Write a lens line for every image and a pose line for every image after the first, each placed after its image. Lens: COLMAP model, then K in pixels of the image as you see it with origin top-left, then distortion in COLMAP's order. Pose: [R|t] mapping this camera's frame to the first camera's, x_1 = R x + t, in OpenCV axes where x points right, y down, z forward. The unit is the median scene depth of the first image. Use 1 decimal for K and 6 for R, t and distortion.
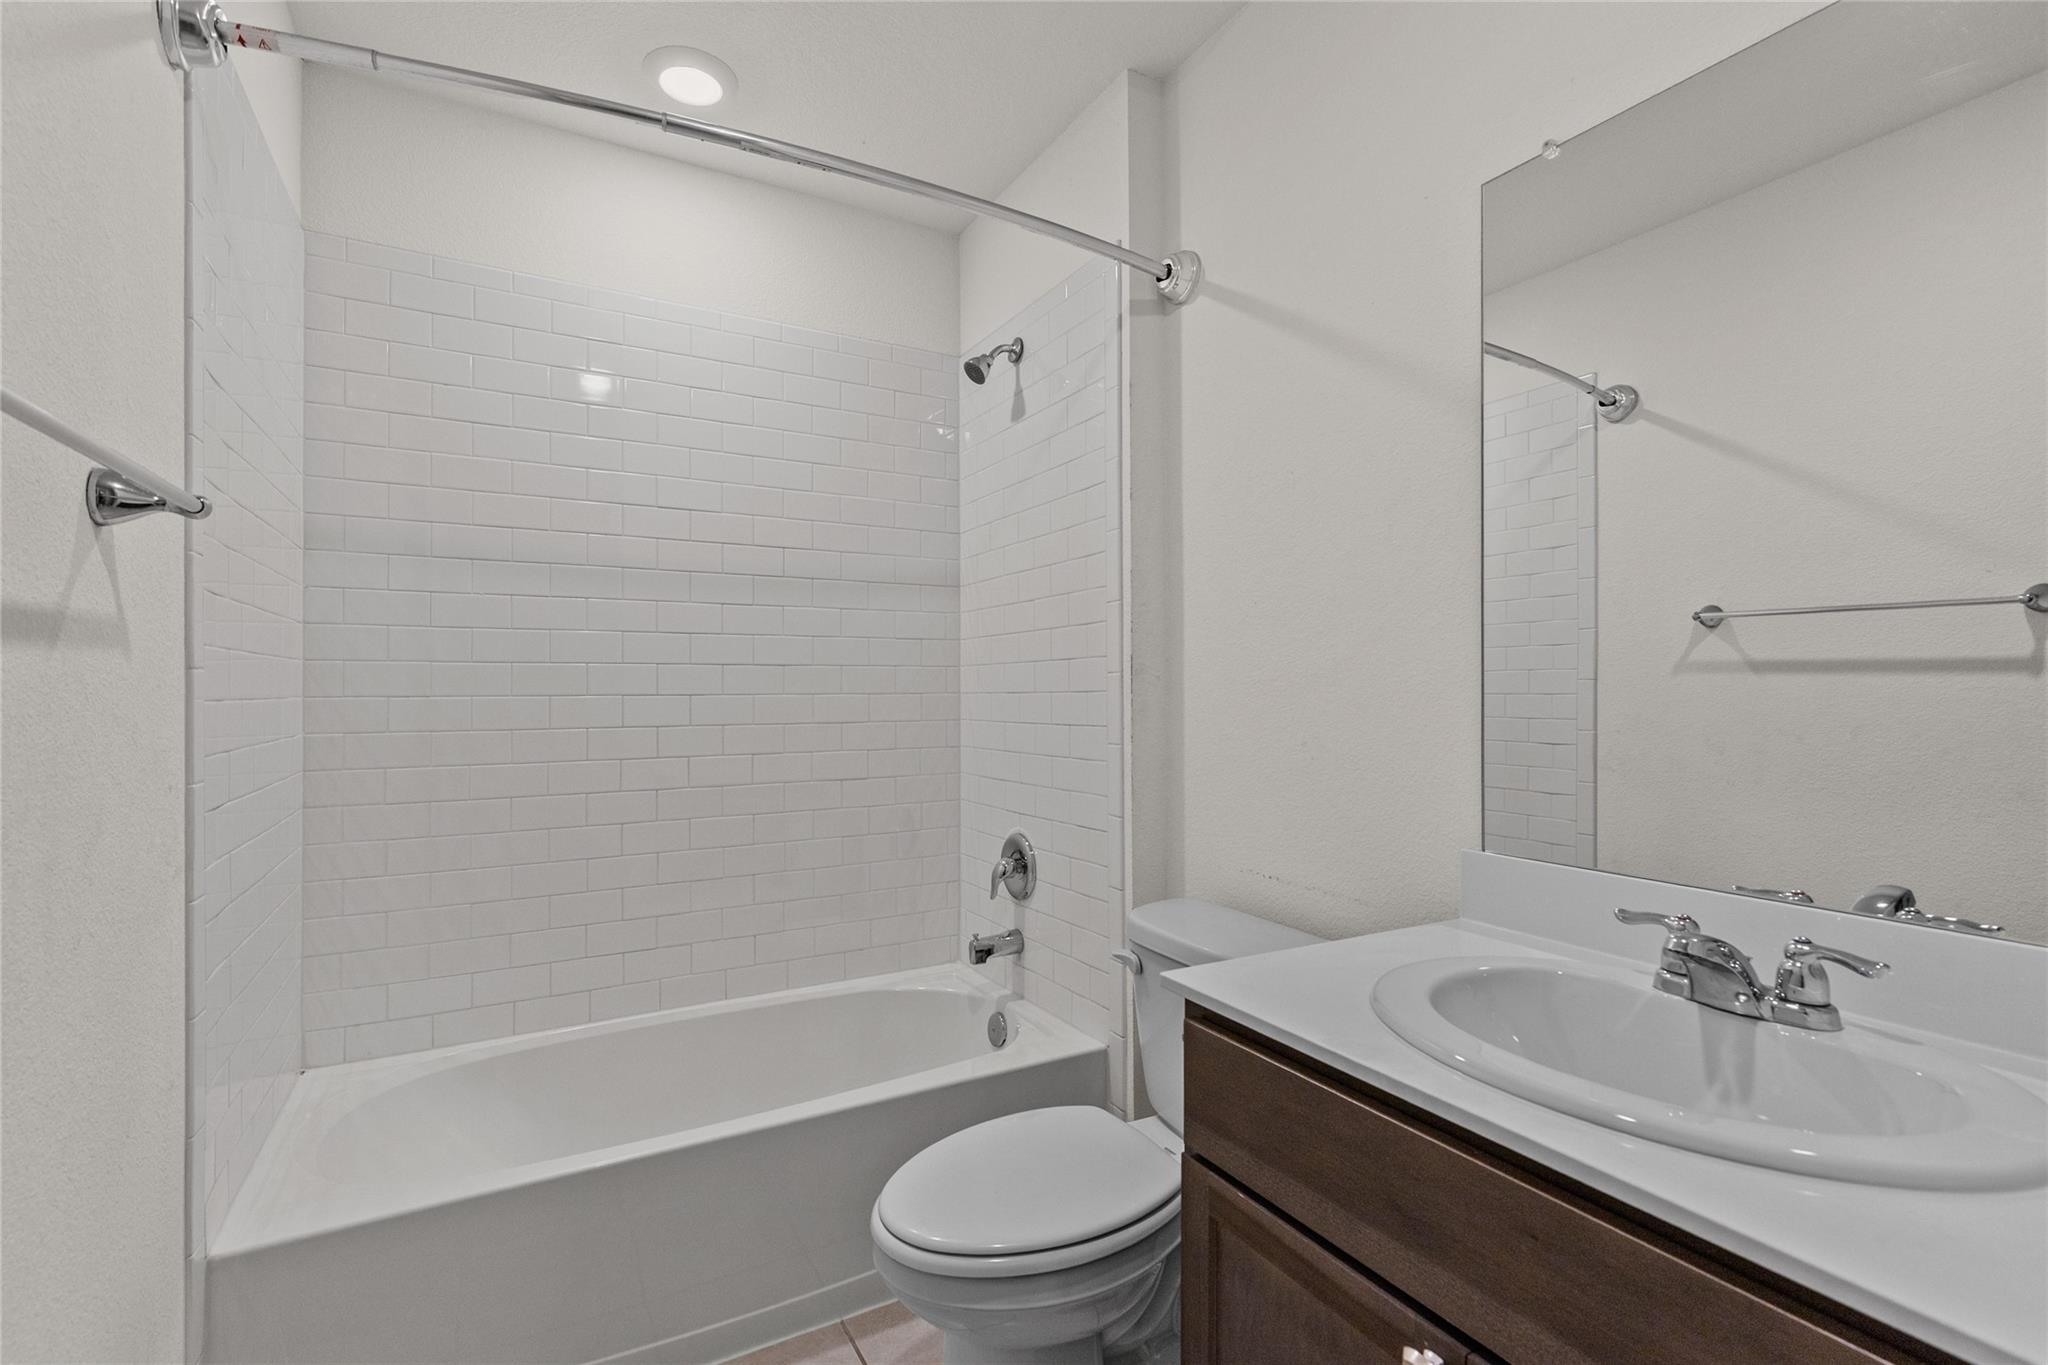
lens RADIAL K [[928.6, 0, 1020.6], [0, 928.6, 678.9], [0, 0, 1]] dist [0.007656, -0.003379]
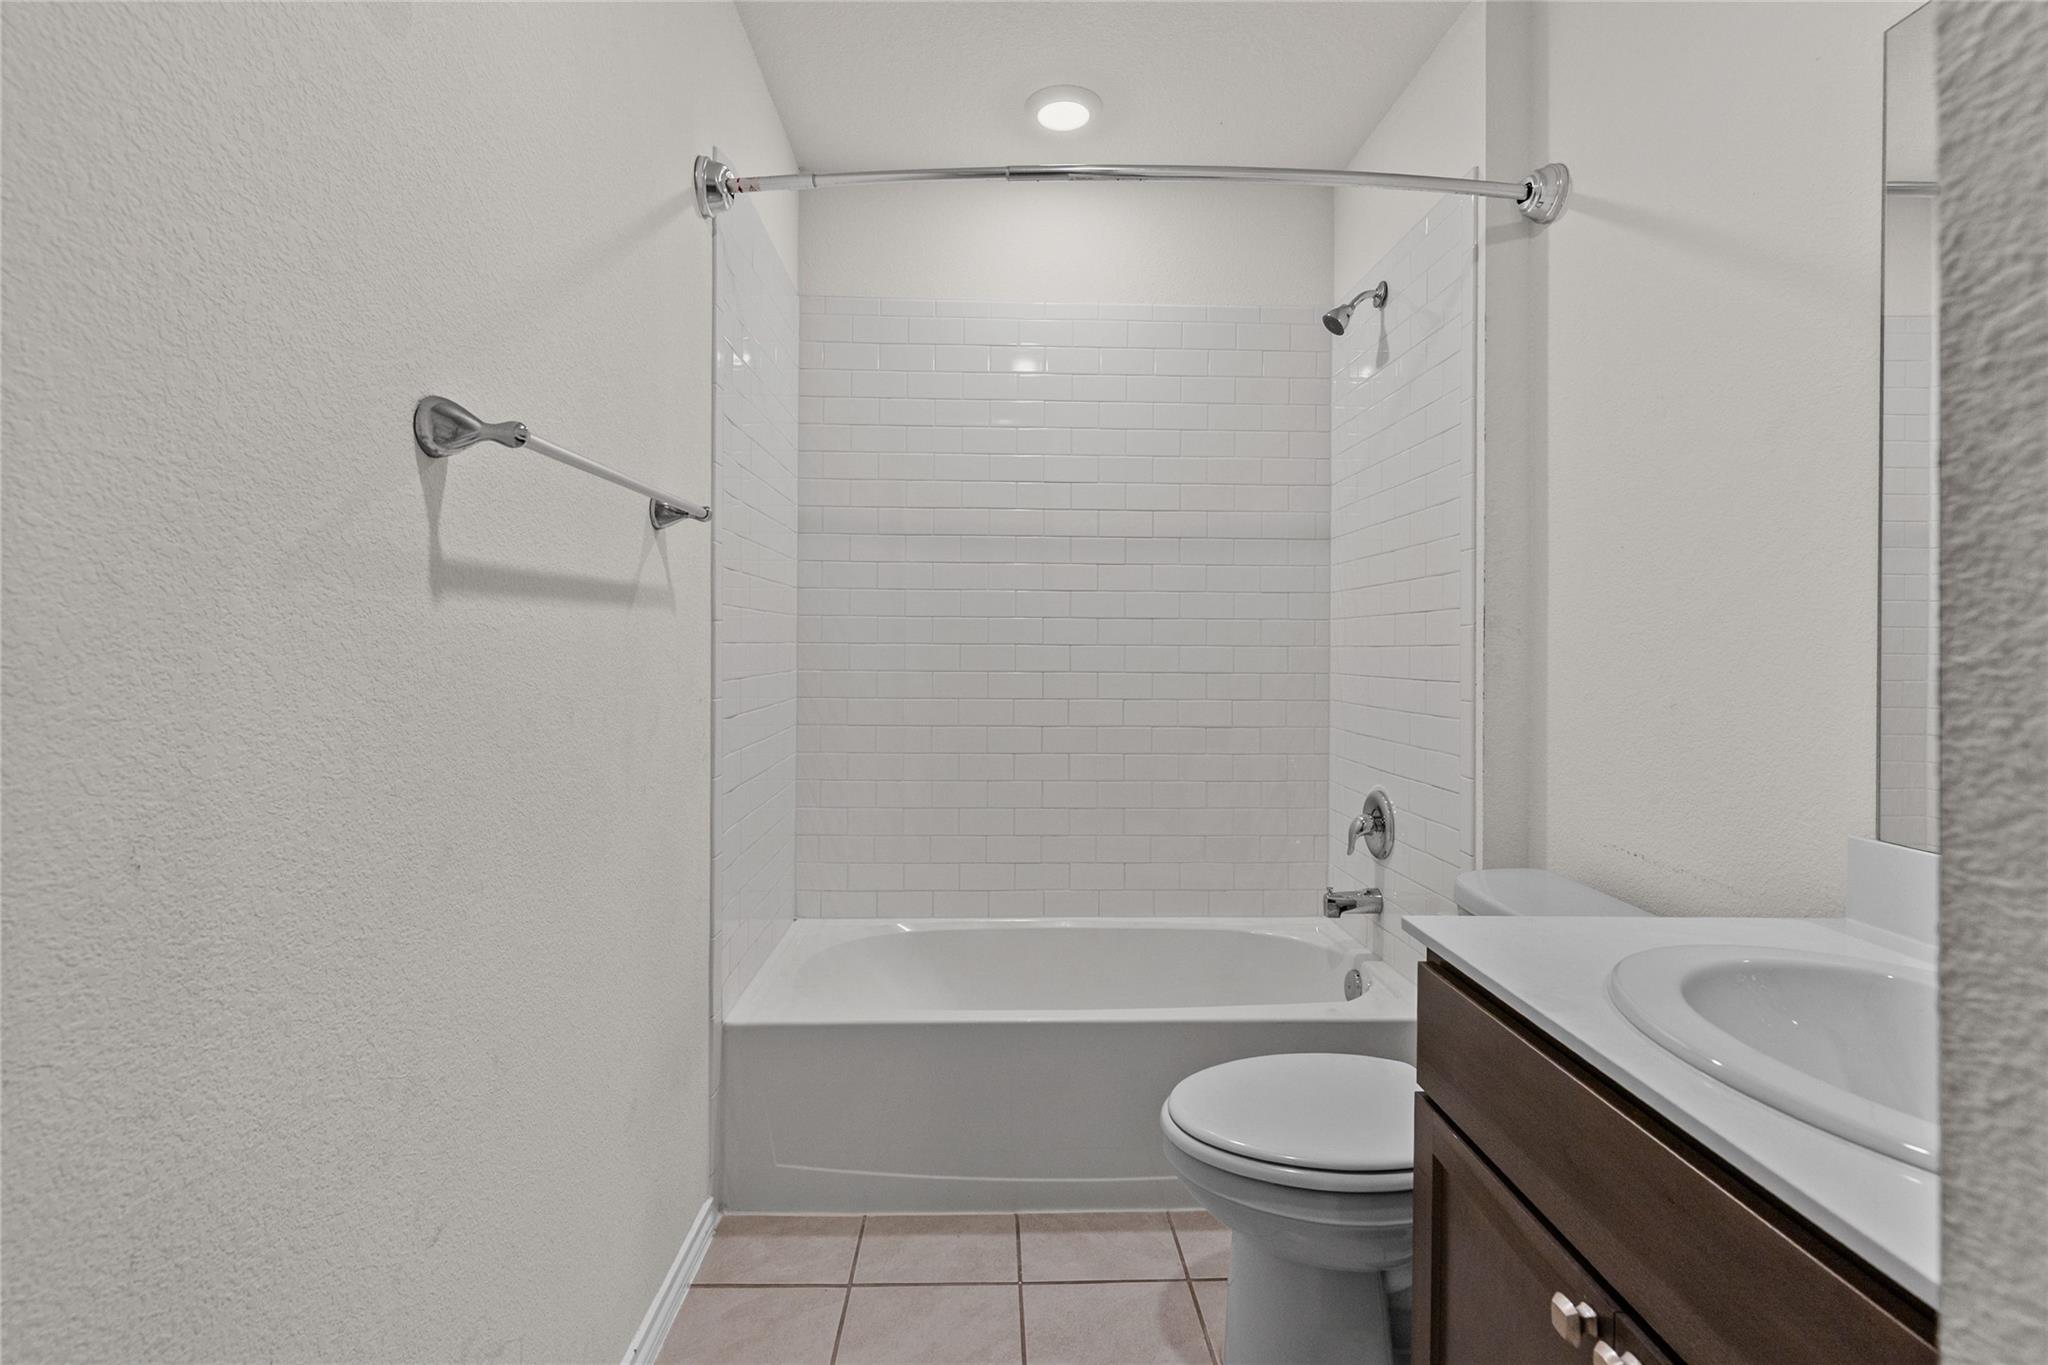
lens RADIAL K [[928.6, 0, 1004.2], [0, 928.6, 635.7], [0, 0, 1]] dist [0.007656, -0.003379]
pose [[0.887535, 0.006492, -0.460695, 0.121839], [-0.005441, 0.999979, 0.003609, 0.003063], [0.460708, -0.000697, 0.887551, -0.059577]]
